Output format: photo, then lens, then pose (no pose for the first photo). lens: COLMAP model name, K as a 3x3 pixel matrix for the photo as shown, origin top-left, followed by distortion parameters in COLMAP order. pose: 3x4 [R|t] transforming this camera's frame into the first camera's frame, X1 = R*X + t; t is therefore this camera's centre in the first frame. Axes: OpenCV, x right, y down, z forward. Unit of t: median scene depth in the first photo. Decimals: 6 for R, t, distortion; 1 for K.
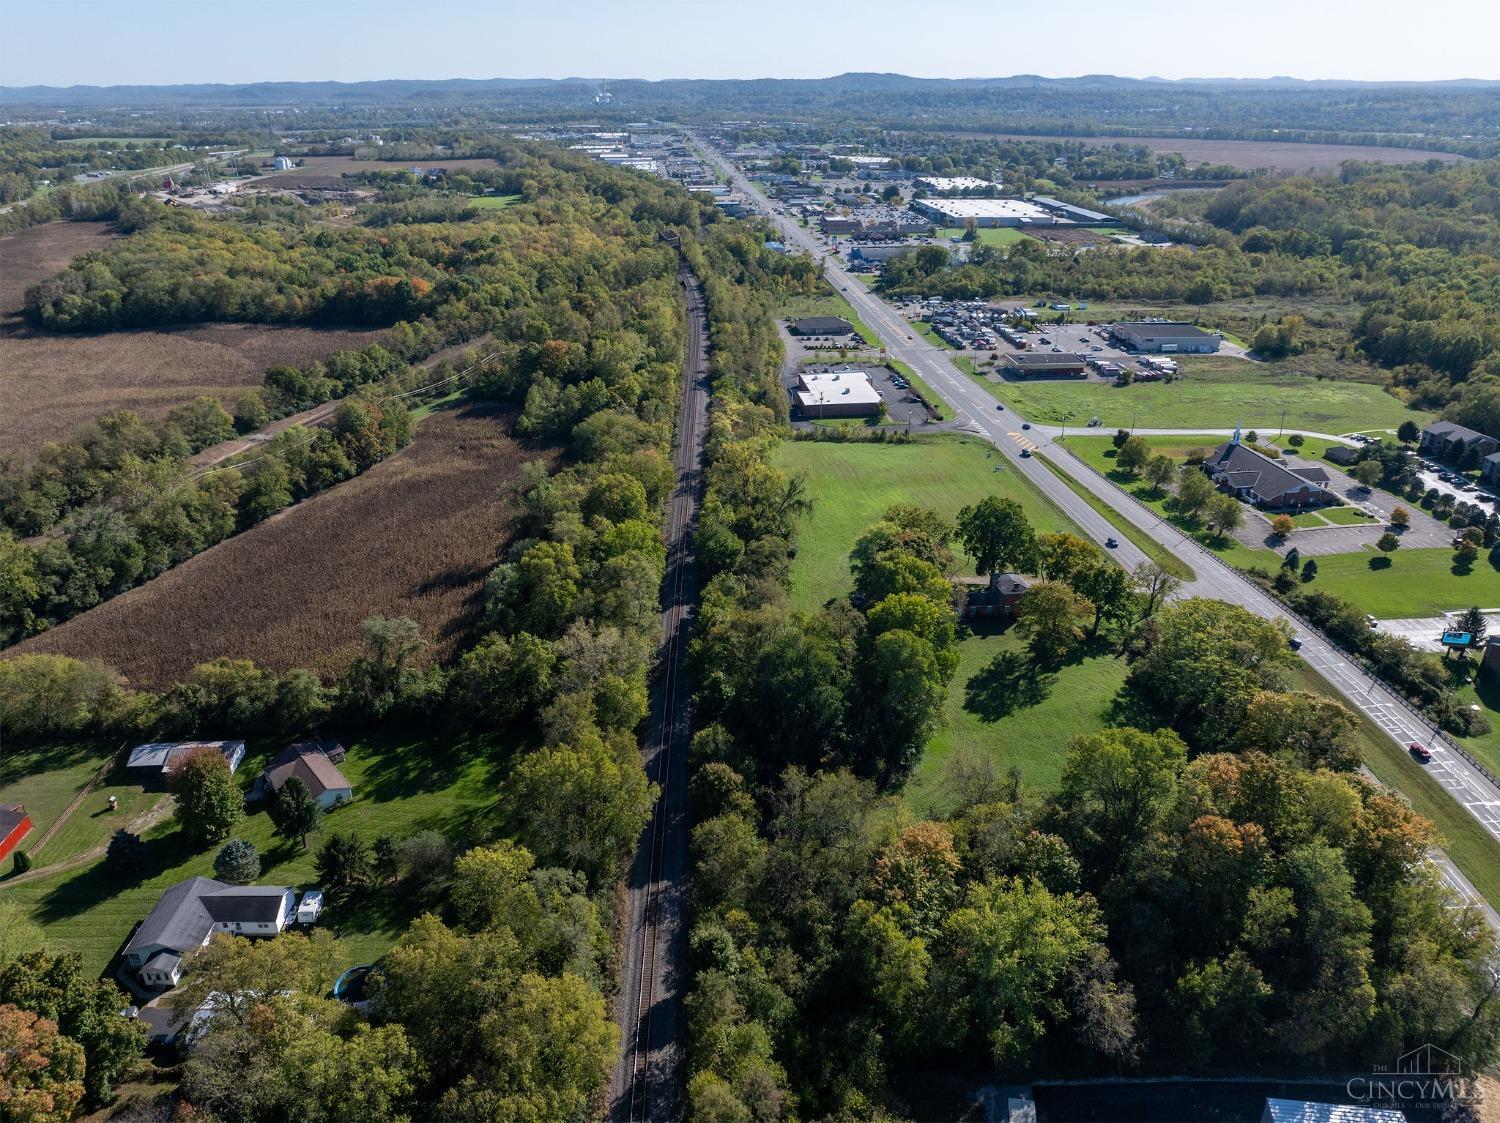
lens RADIAL K [[1034.7, 0, 753.7], [0, 1034.7, 593.7], [0, 0, 1]] dist [-0.046845, 0.020372]
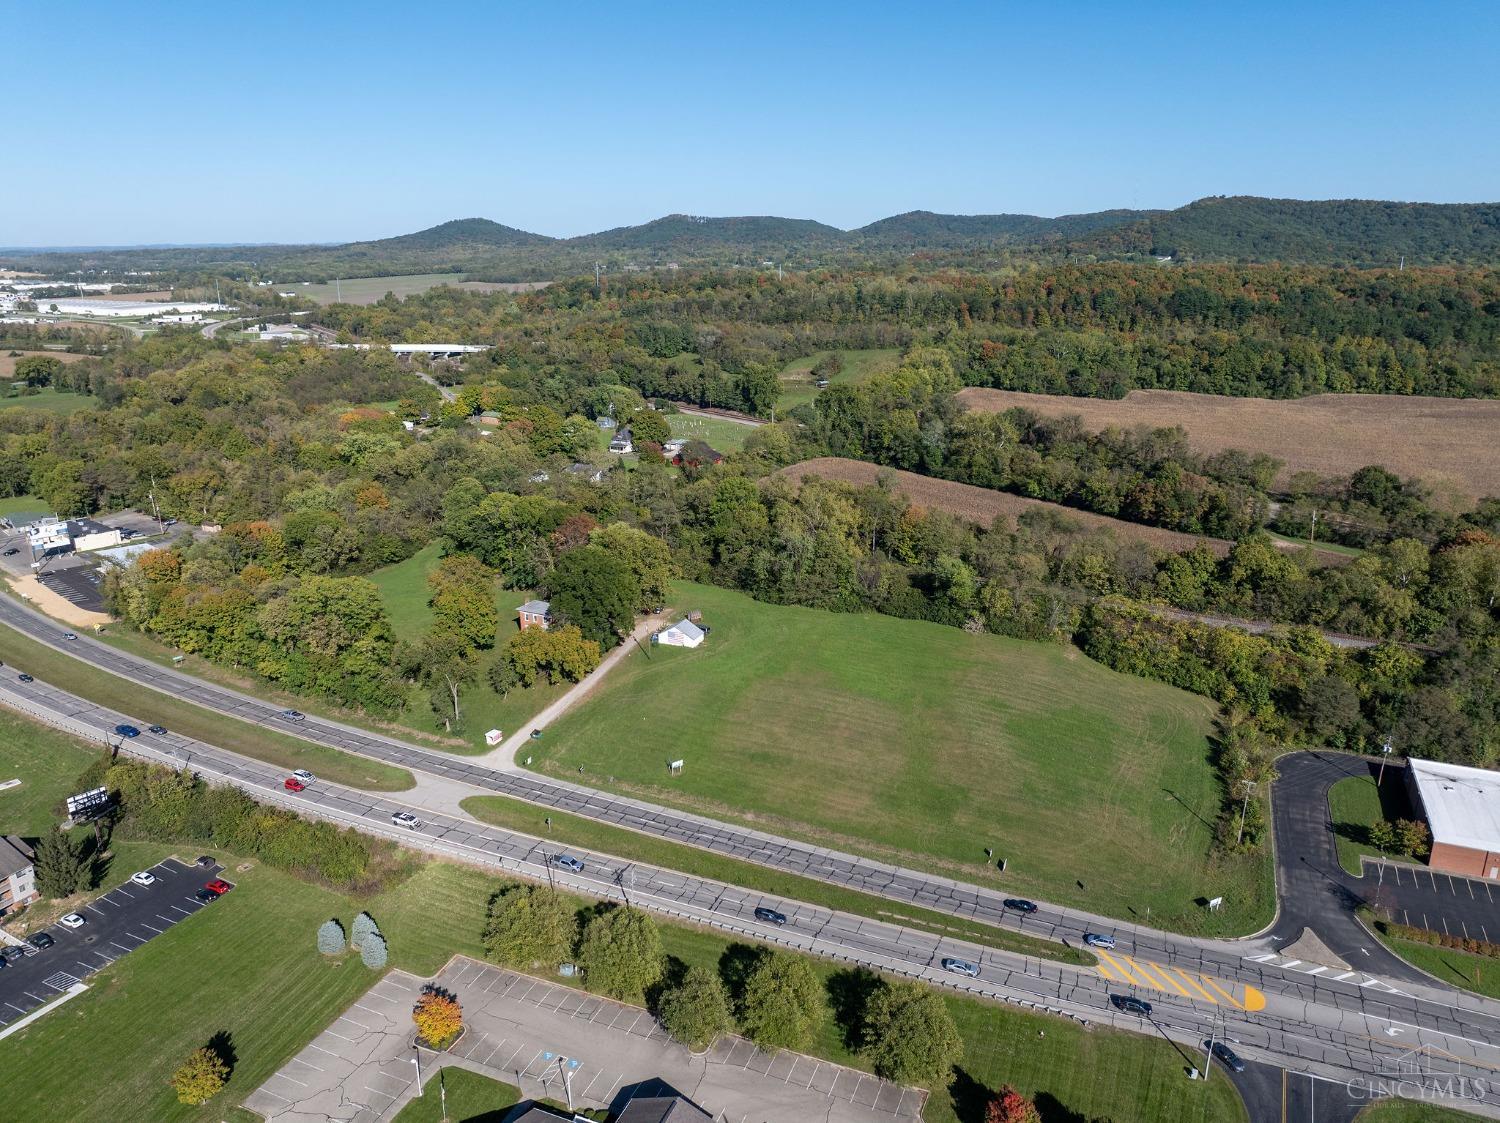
lens RADIAL K [[1054.9, 0, 756.8], [0, 1054.9, 558.9], [0, 0, 1]] dist [-0.042526, 0.009355]
pose [[-0.513813, 0.248446, -0.821140, 0.463559], [-0.381862, 0.790871, 0.478231, -0.296009], [0.768230, 0.559283, -0.311488, 0.687311]]
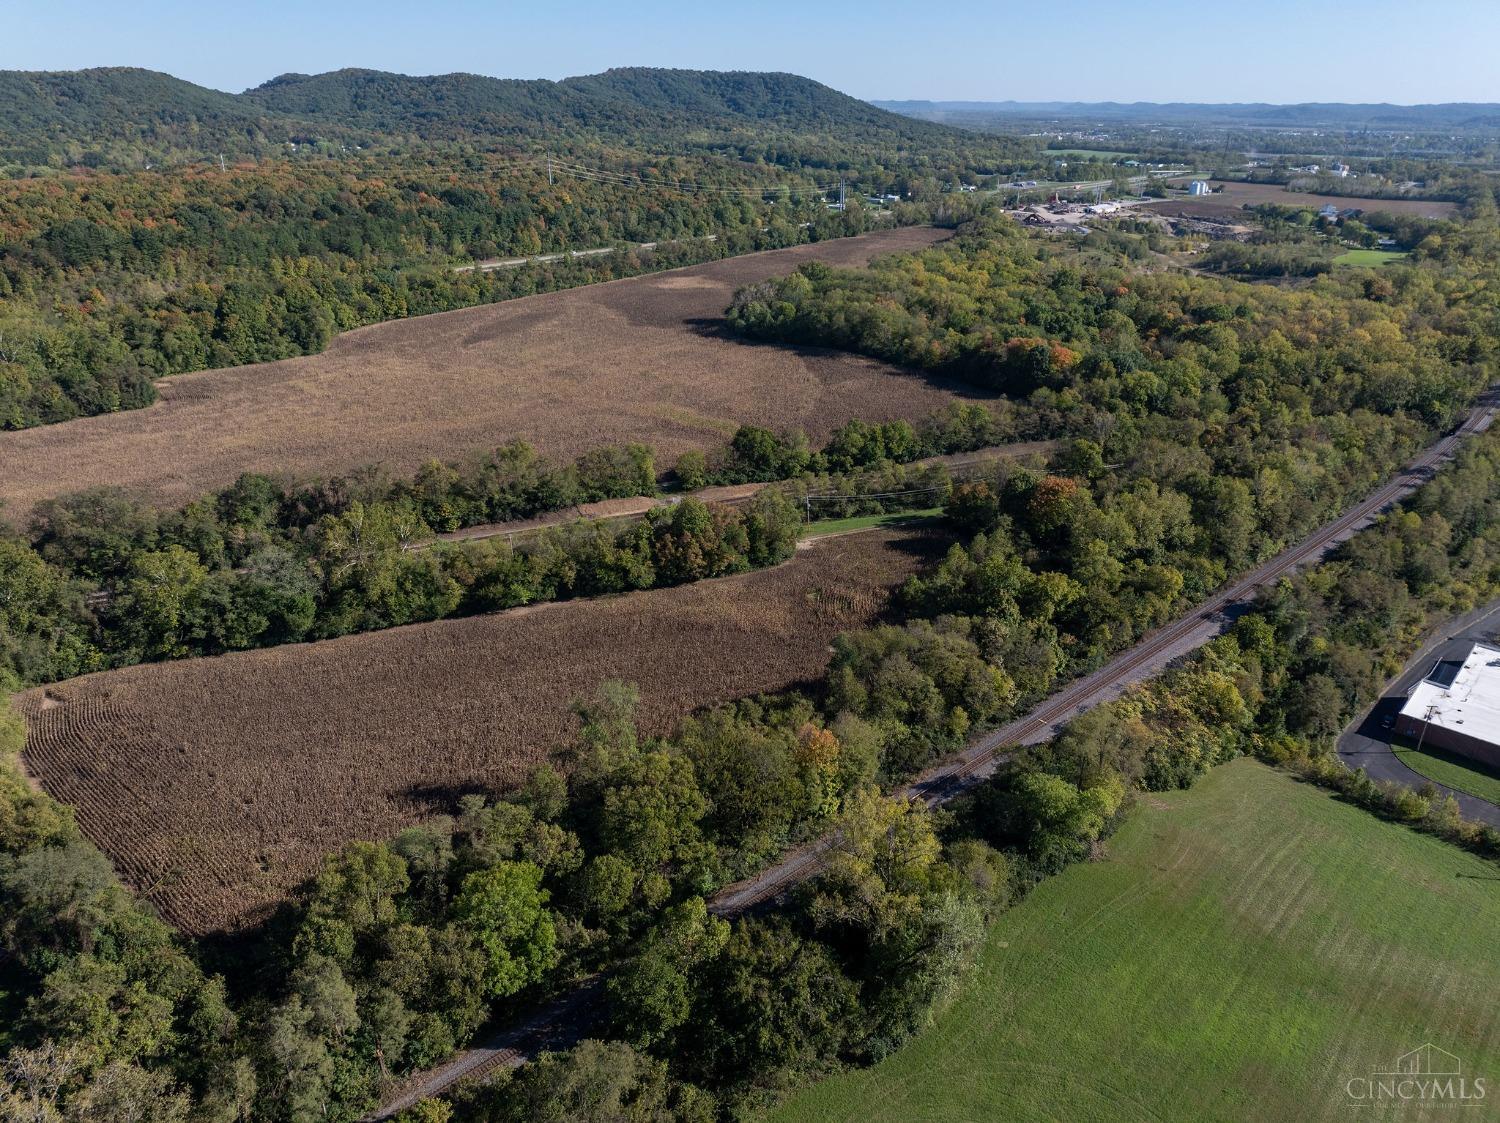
lens RADIAL K [[1051.8, 0, 758.2], [0, 1051.8, 555.0], [0, 0, 1]] dist [-0.036167, 0.000678]
pose [[0.643999, 0.306071, -0.701132, 0.148976], [-0.343827, 0.934502, 0.092135, -0.154868], [0.683409, 0.181733, 0.707054, 0.299202]]
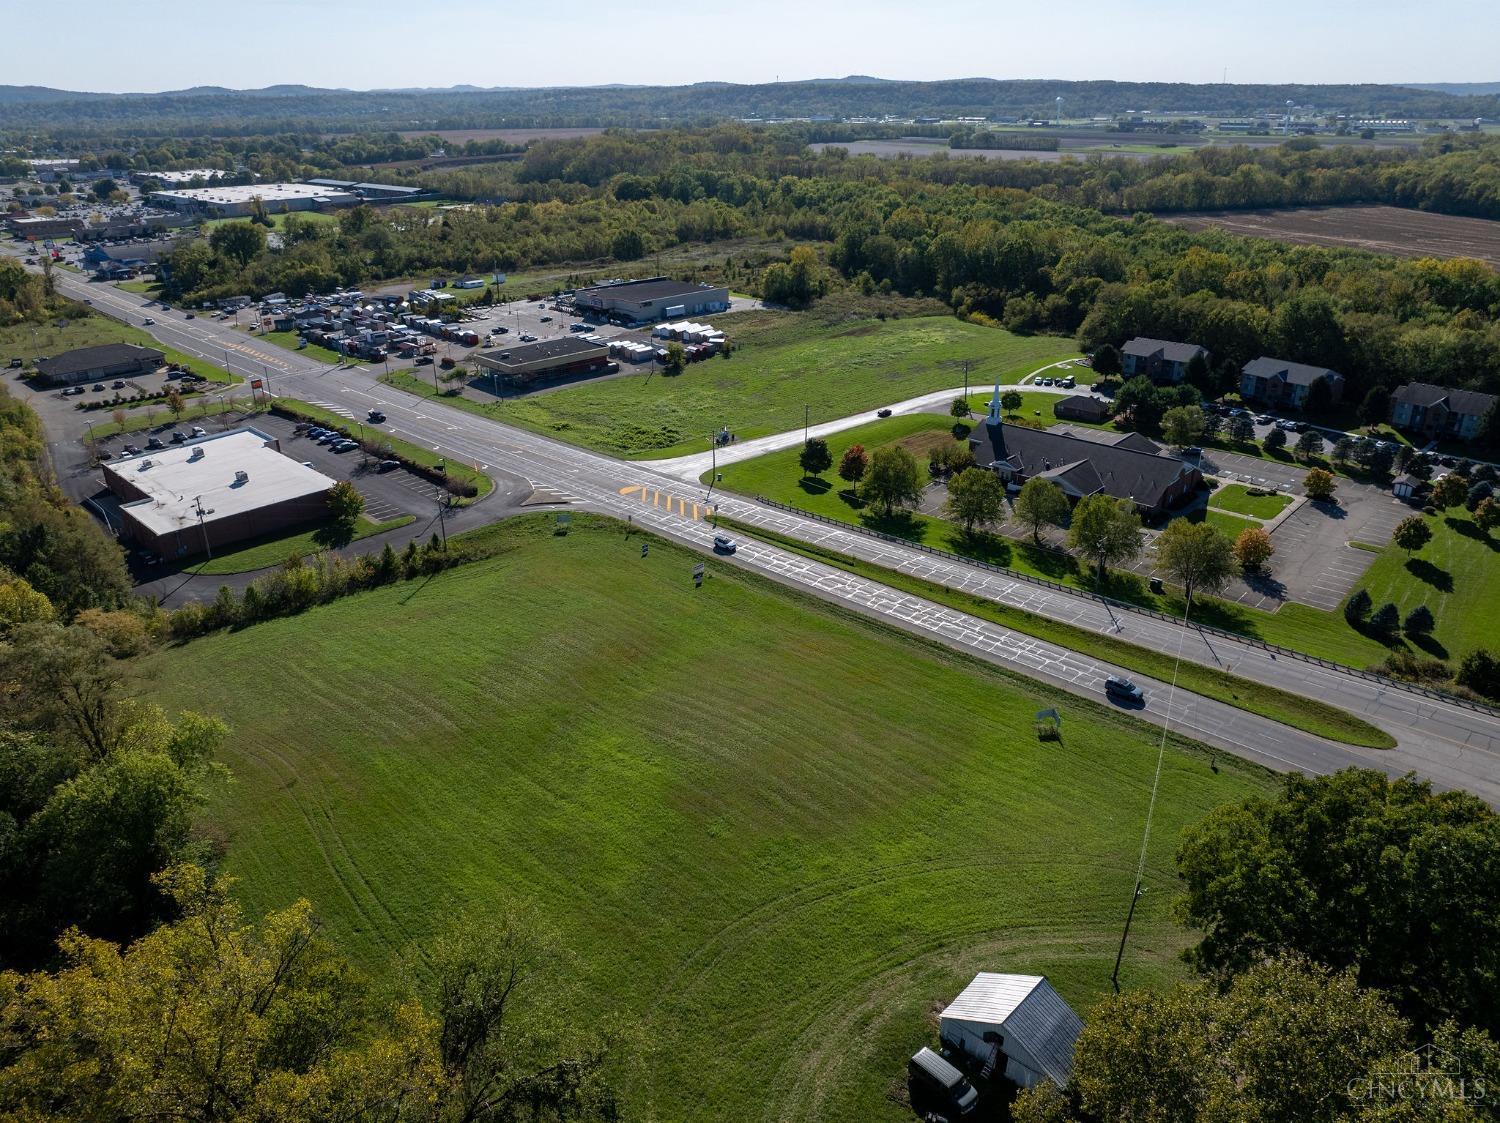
lens RADIAL K [[1050.2, 0, 754.4], [0, 1050.2, 560.7], [0, 0, 1]] dist [-0.045203, 0.010963]
pose [[0.771456, -0.262388, 0.579662, -0.006932], [0.288226, 0.956294, 0.049281, -0.099577], [-0.567258, 0.129055, 0.813366, 0.423260]]
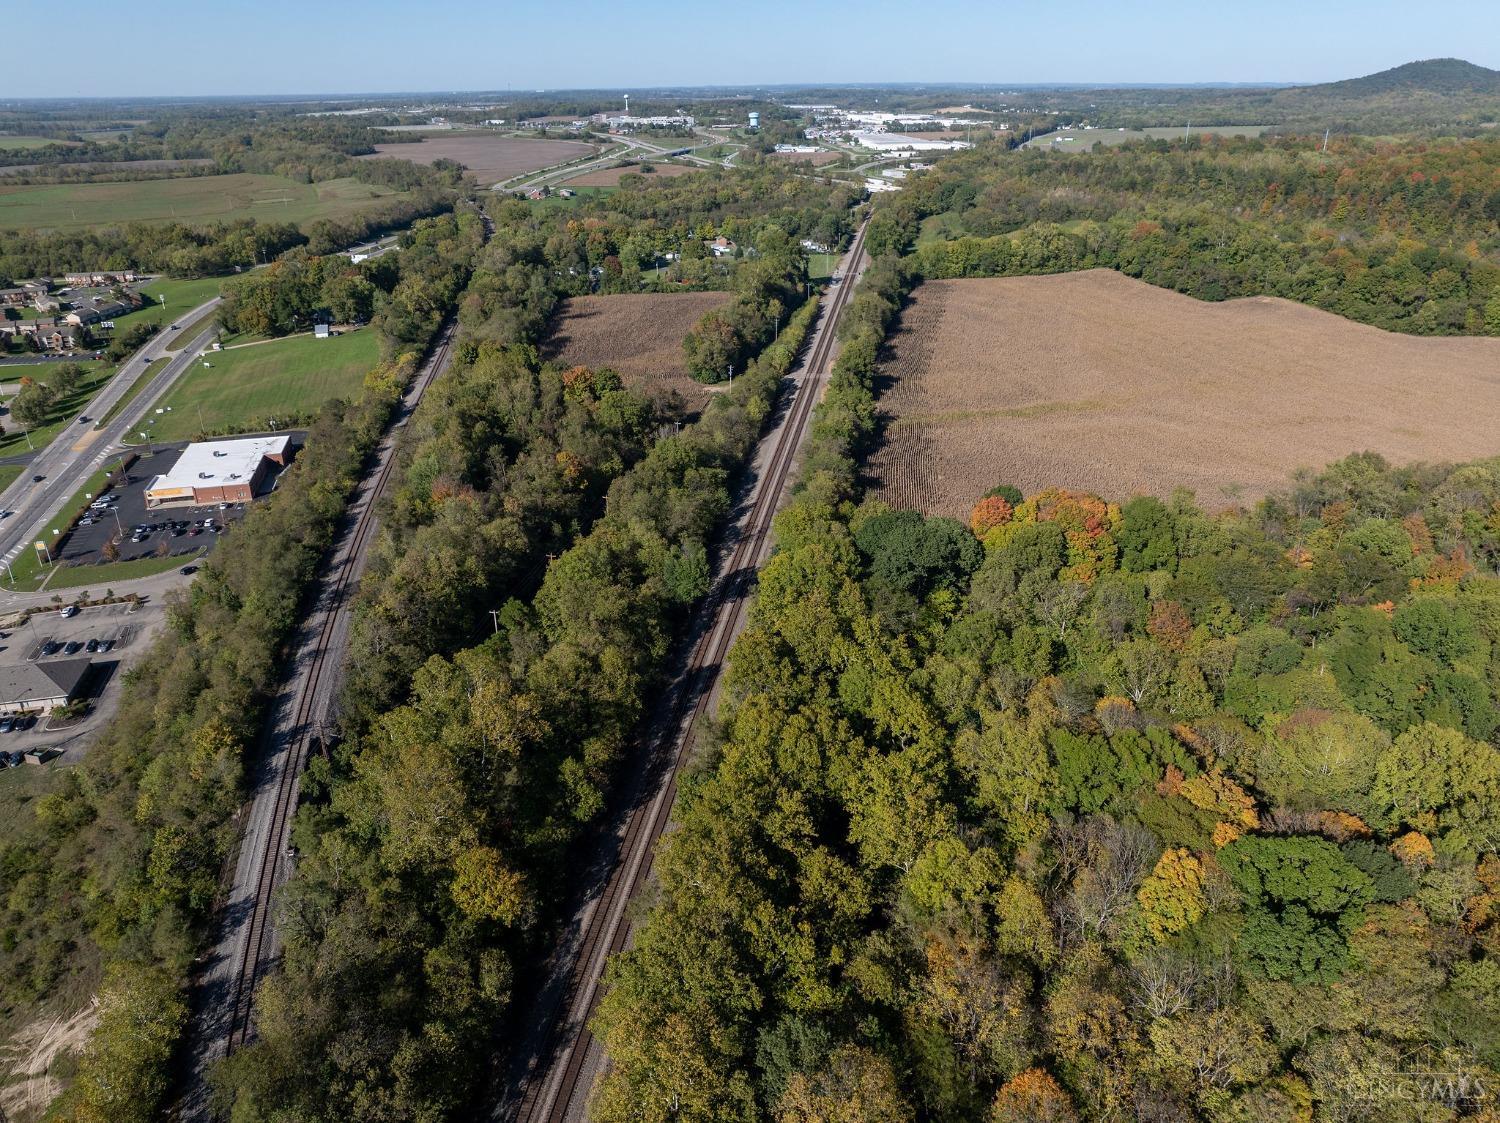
lens RADIAL K [[1059.8, 0, 749.6], [0, 1059.8, 559.5], [0, 0, 1]] dist [-0.064834, 0.039030]
pose [[-0.992608, 0.057410, -0.106929, -0.186641], [-0.046893, 0.631204, 0.774198, -0.650665], [0.111941, 0.773489, -0.623846, 1.332285]]
